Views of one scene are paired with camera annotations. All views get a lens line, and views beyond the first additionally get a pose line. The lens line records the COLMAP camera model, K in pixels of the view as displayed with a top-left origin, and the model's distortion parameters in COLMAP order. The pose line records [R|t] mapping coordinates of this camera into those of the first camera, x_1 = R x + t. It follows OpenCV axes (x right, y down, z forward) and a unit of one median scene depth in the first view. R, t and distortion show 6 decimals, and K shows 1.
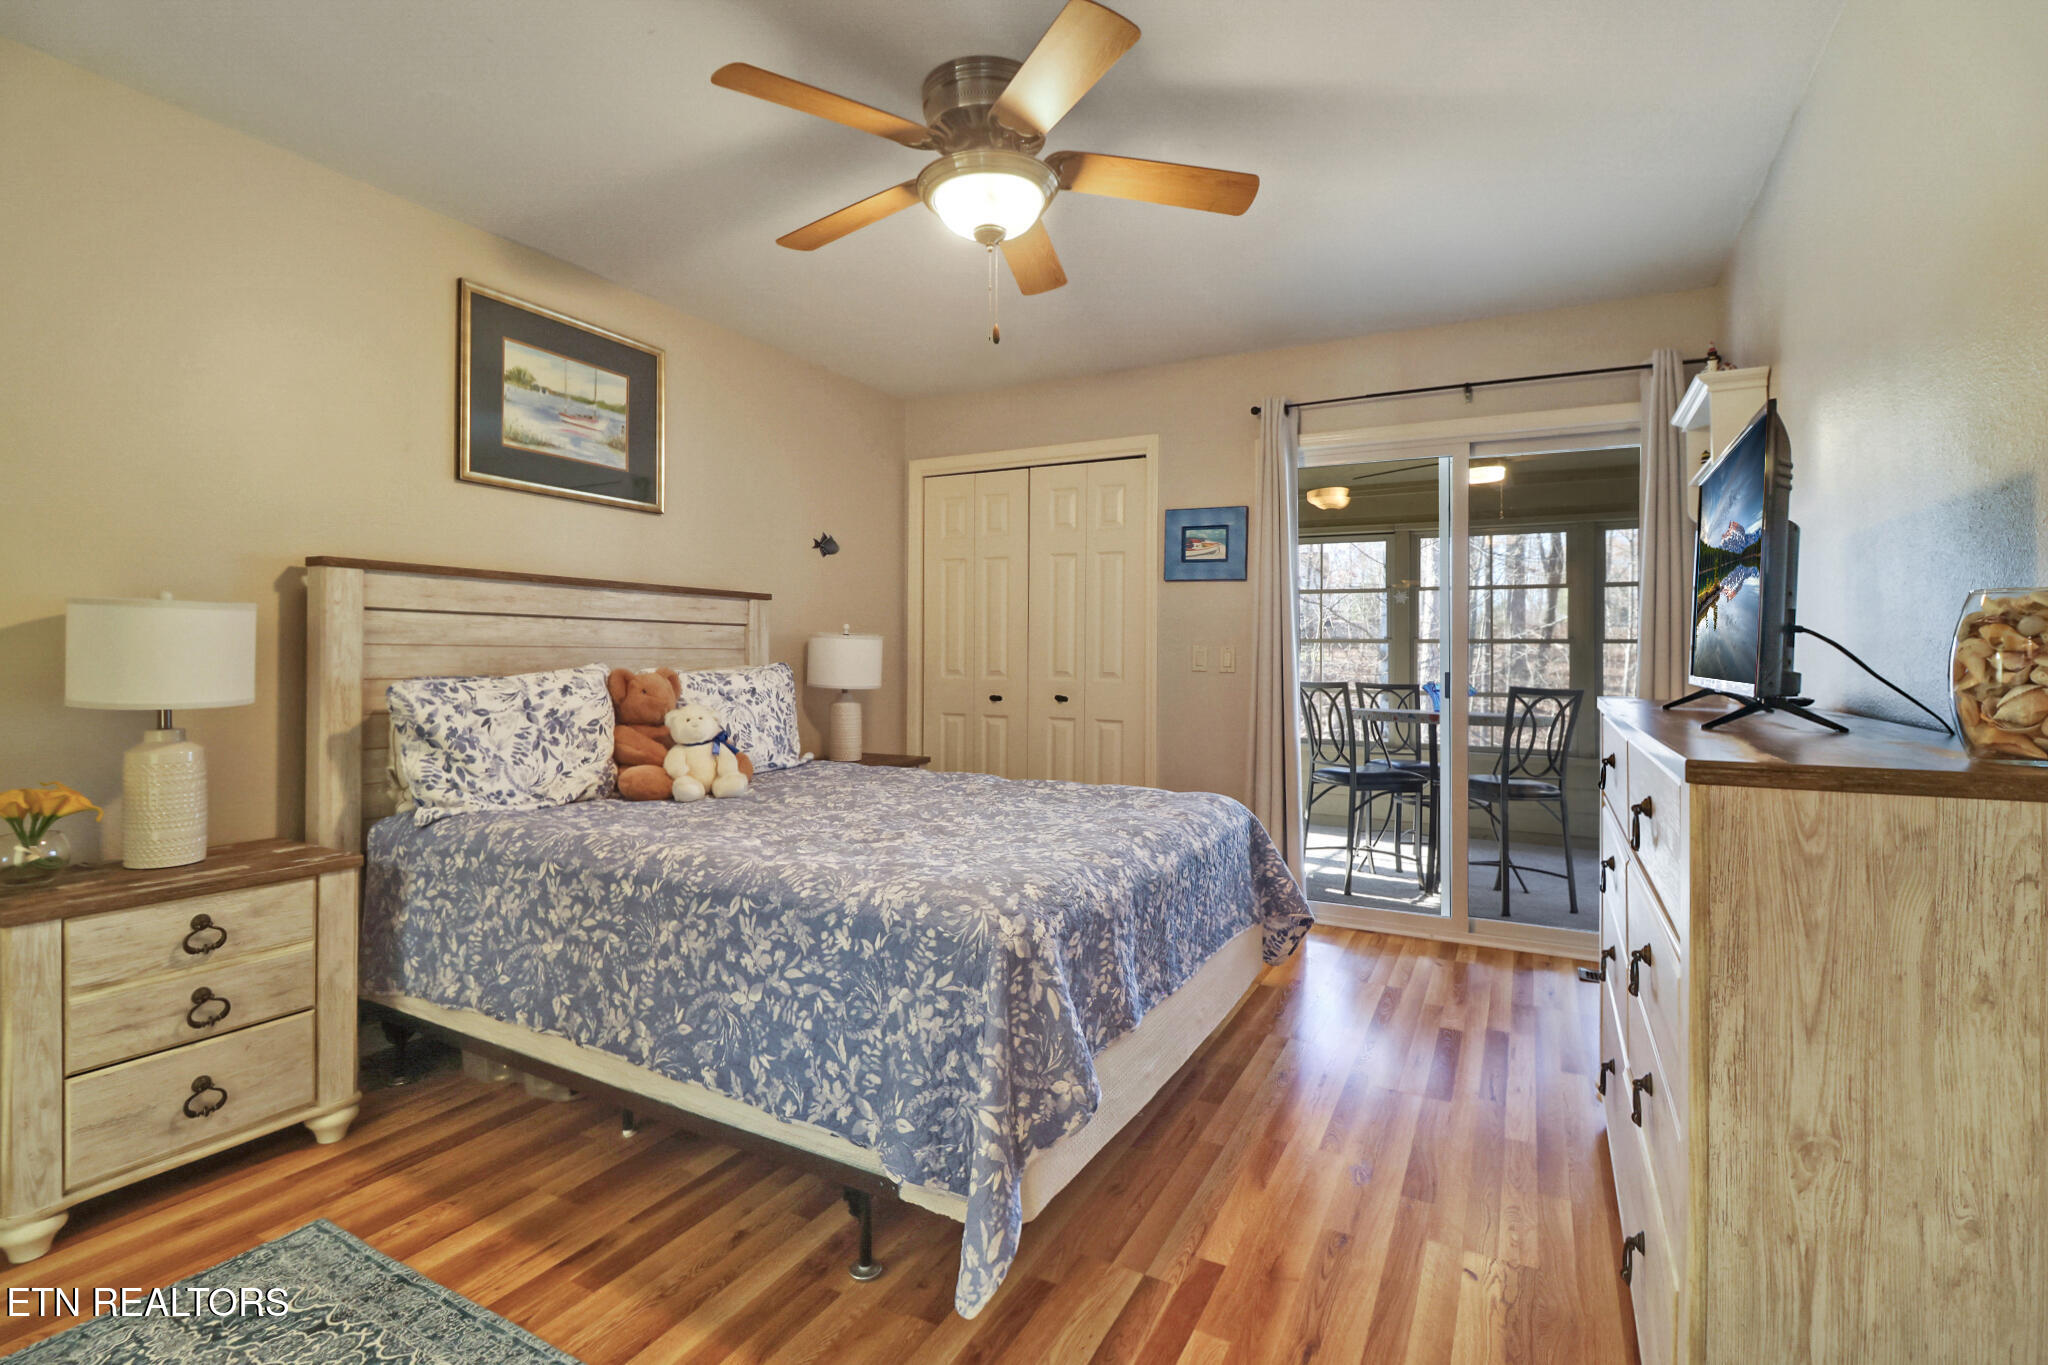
lens RADIAL K [[948.2, 0, 1033.1], [0, 948.2, 641.8], [0, 0, 1]] dist [-0.011916, -0.000241]
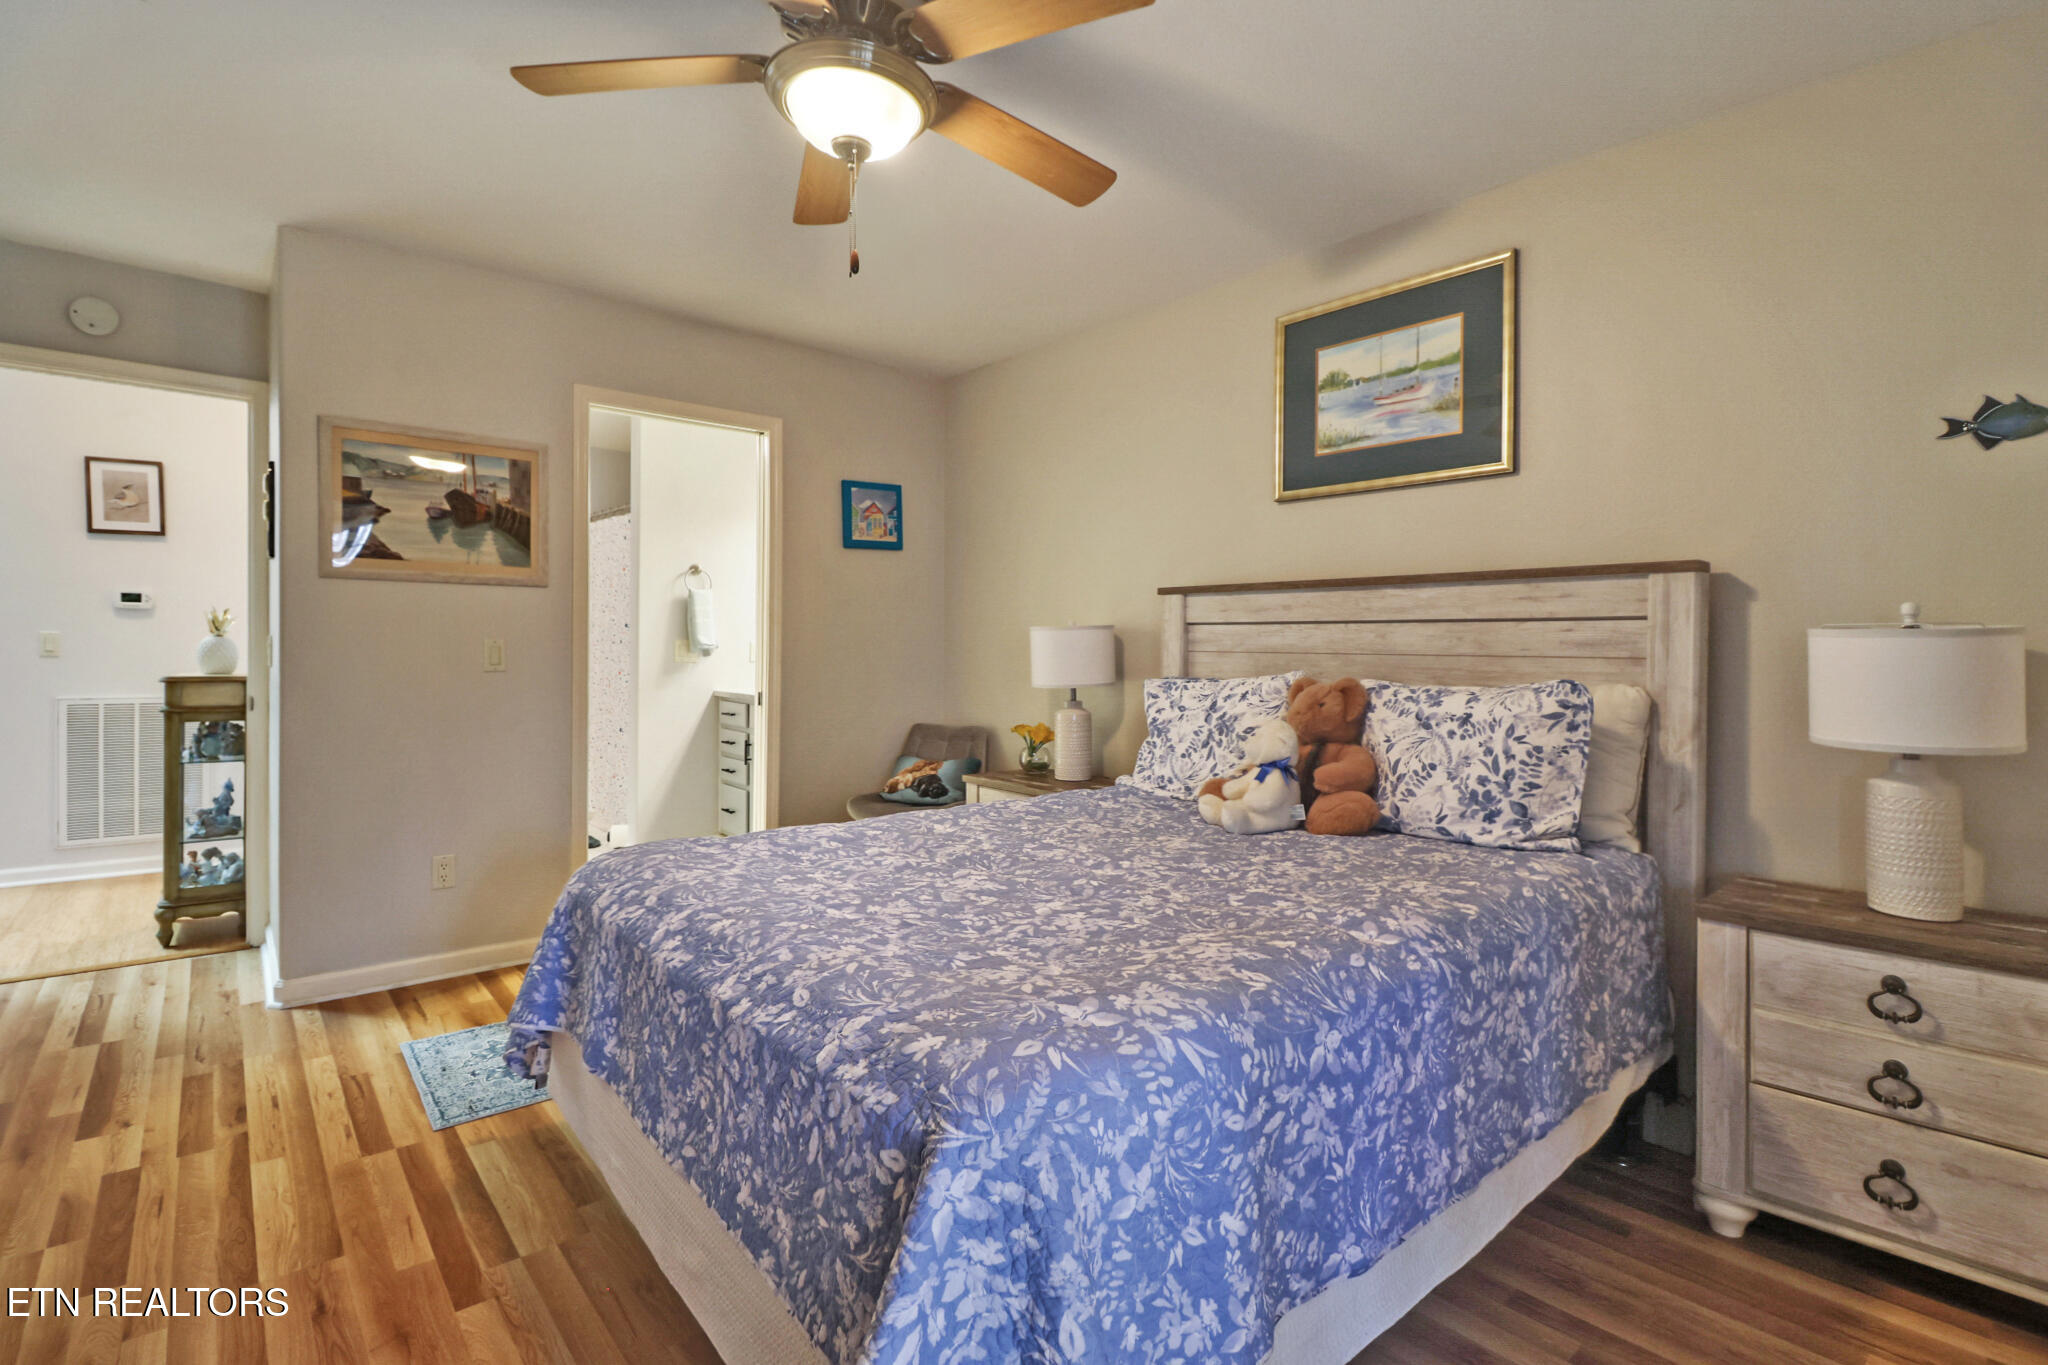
lens RADIAL K [[993.5, 0, 1023.0], [0, 993.5, 625.1], [0, 0, 1]] dist [0.027046, -0.029231]
pose [[-0.392308, -0.042053, -0.918872, 0.508276], [-0.011679, 0.999102, -0.040739, 0.019933], [0.919760, -0.005251, -0.392446, 1.064091]]
